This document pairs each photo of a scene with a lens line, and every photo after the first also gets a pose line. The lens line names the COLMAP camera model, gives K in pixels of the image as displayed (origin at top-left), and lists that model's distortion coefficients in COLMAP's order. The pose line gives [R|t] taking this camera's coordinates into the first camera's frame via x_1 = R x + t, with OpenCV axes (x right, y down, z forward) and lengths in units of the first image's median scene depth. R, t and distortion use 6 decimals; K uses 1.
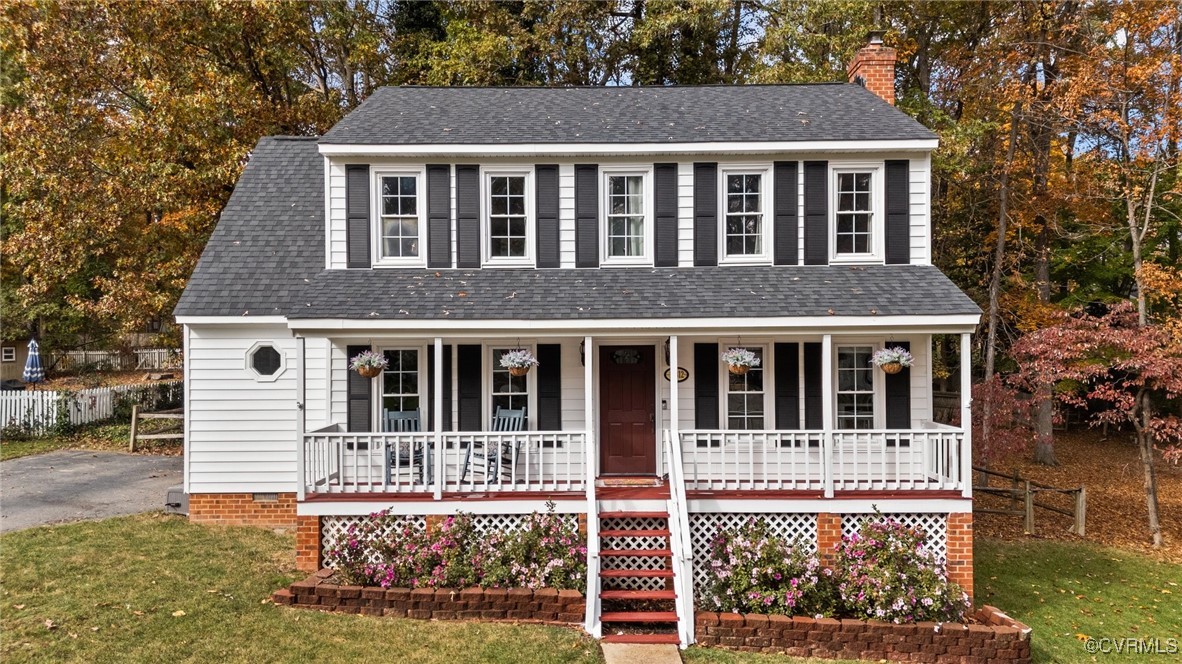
lens RADIAL K [[875.8, 0, 591.0], [0, 875.8, 332.0], [0, 0, 1]] dist [0.078086, -0.113955]
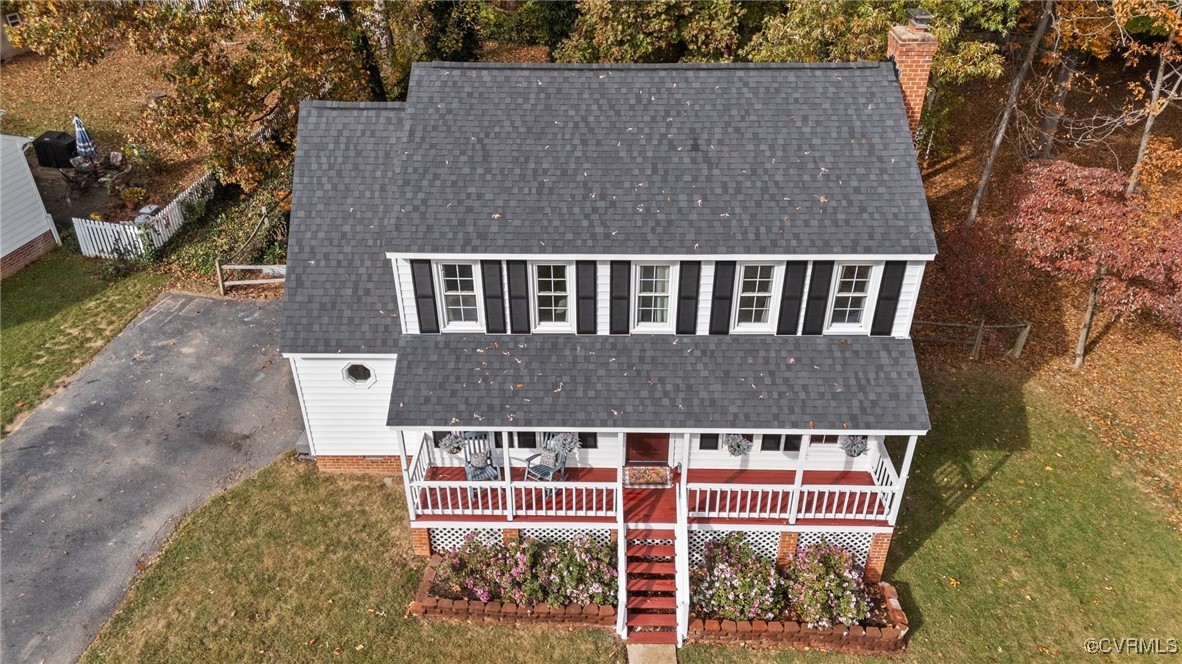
lens RADIAL K [[875.8, 0, 591.0], [0, 875.8, 332.0], [0, 0, 1]] dist [0.078086, -0.113955]
pose [[0.999928, 0.009532, -0.007305, -0.034609], [-0.003856, 0.830922, 0.556375, -0.740733], [0.011374, -0.556307, 0.830899, 0.008188]]
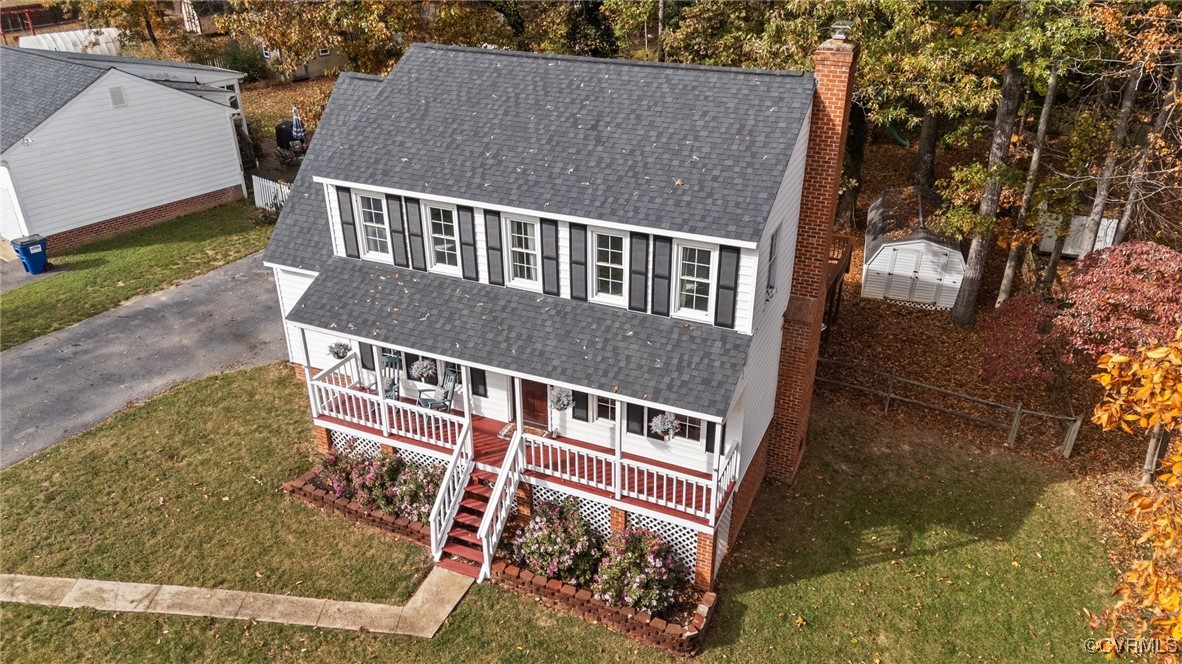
lens RADIAL K [[875.8, 0, 591.0], [0, 875.8, 332.0], [0, 0, 1]] dist [0.078086, -0.113955]
pose [[0.914459, 0.187979, -0.358369, 0.606039], [0.001433, 0.884055, 0.467380, -0.622522], [0.404676, -0.427914, 0.808163, -0.030039]]
